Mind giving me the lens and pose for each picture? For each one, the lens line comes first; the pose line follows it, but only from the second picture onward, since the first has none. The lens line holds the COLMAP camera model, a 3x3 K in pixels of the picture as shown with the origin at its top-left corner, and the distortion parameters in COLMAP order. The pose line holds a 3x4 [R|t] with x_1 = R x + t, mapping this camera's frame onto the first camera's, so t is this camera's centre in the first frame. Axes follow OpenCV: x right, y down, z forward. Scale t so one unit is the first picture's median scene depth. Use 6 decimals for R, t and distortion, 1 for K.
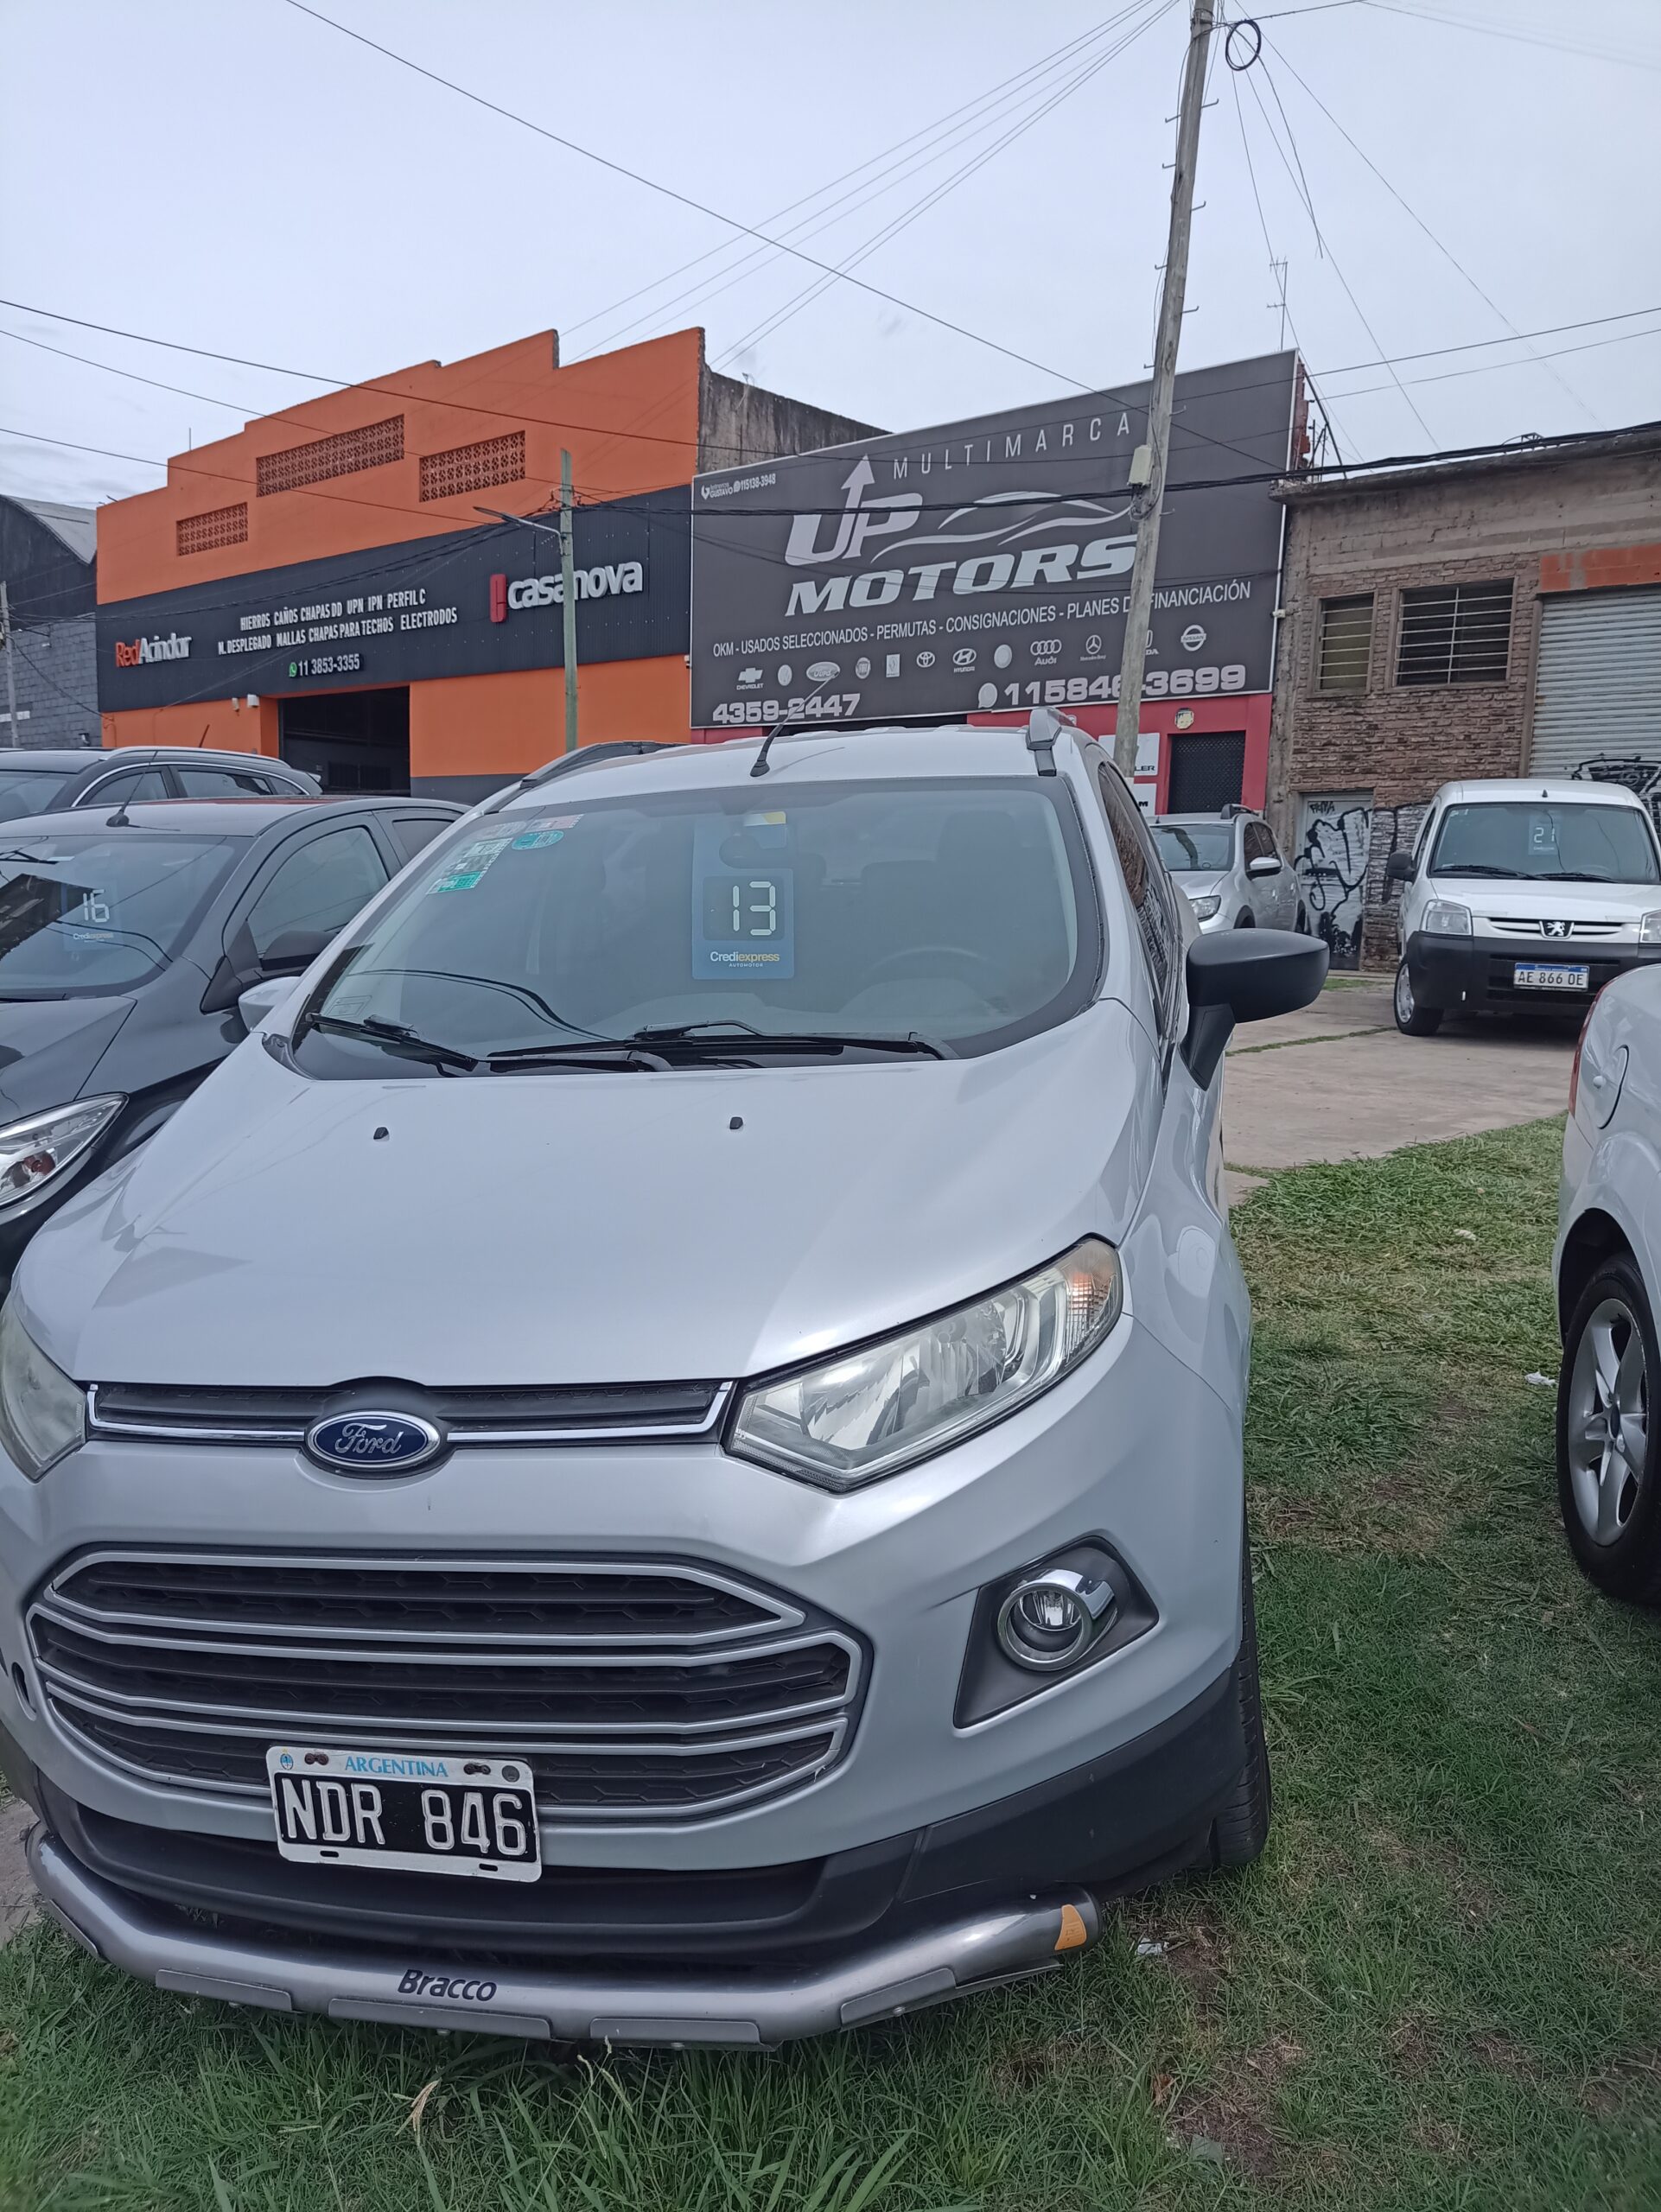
lens RADIAL K [[1627.5, 0, 832.3], [0, 1627.5, 1110.3], [0, 0, 1]] dist [0.116799, -0.226393]
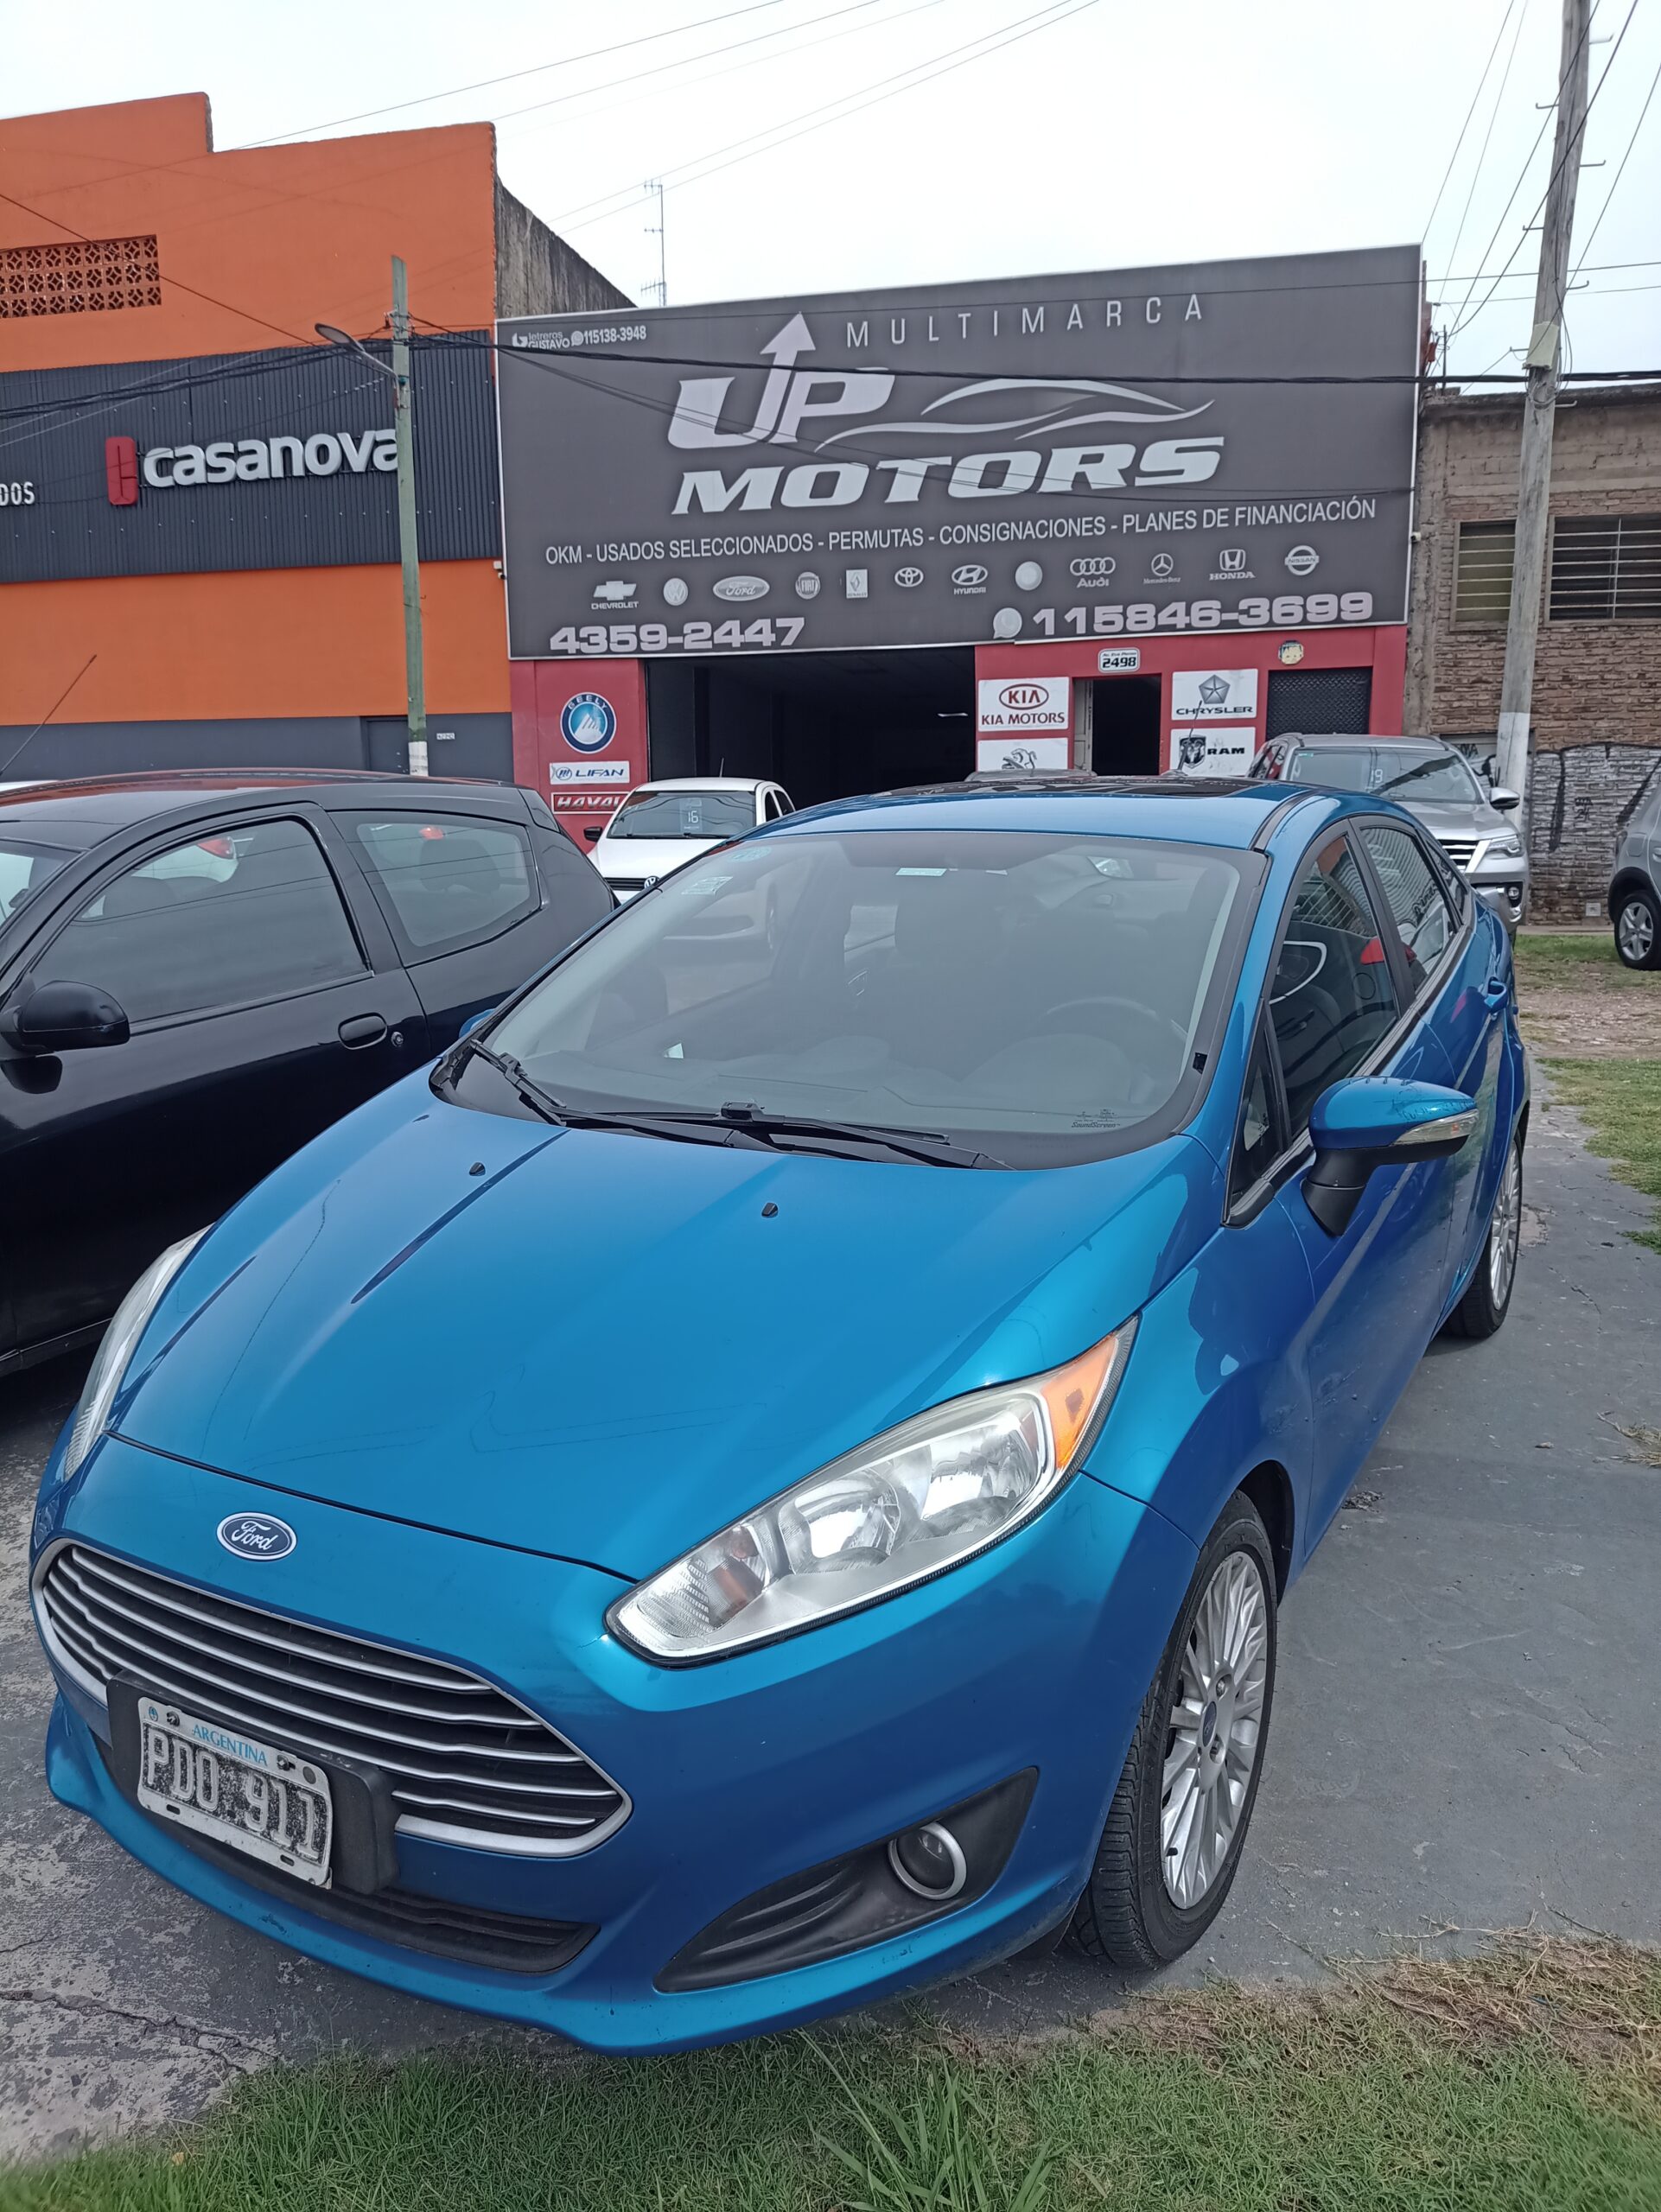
lens RADIAL K [[1627.5, 0, 832.3], [0, 1627.5, 1110.3], [0, 0, 1]] dist [0.116799, -0.226393]
pose [[0.863491, -0.114395, 0.491219, -0.417307], [0.104581, 0.993381, 0.047502, -0.056112], [-0.493402, 0.010354, 0.869740, 0.320806]]
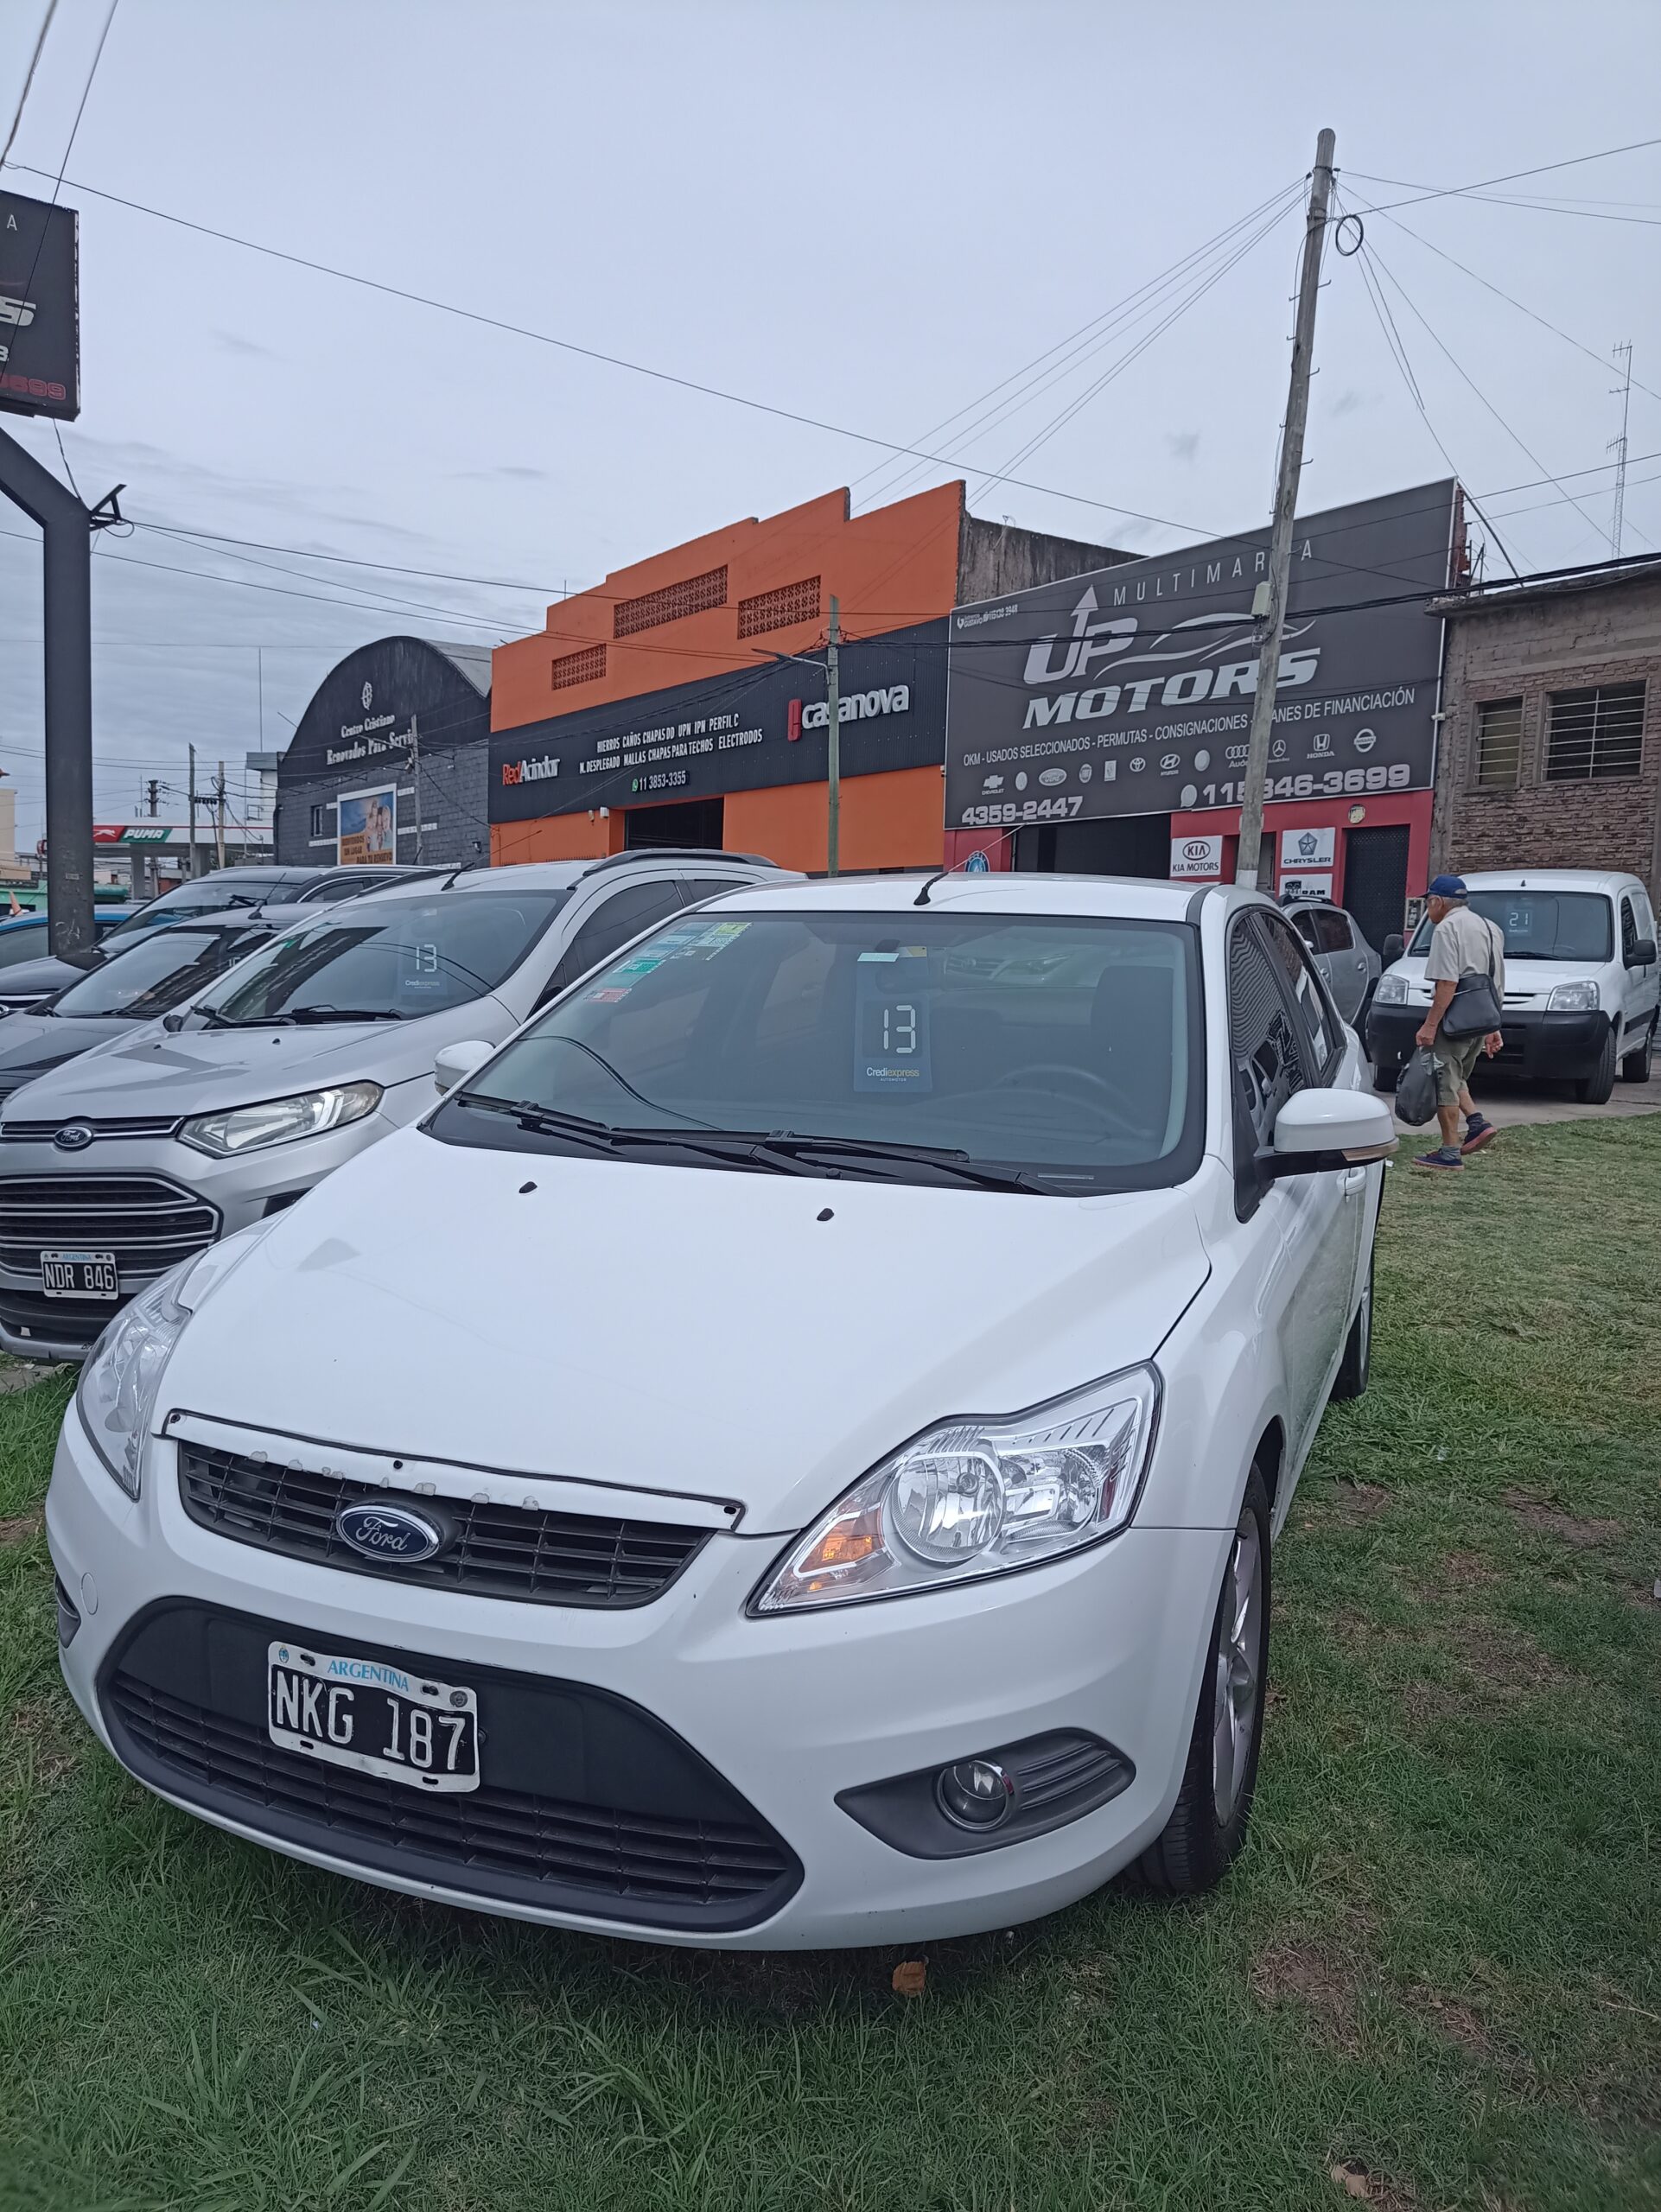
lens RADIAL K [[1631.2, 0, 830.5], [0, 1631.2, 1106.0], [0, 0, 1]] dist [0.092218, -0.162285]
pose [[0.971847, 0.020727, -0.234698, 0.123041], [-0.033882, 0.998064, -0.052155, 0.019126], [0.233163, 0.058639, 0.970668, -0.107178]]
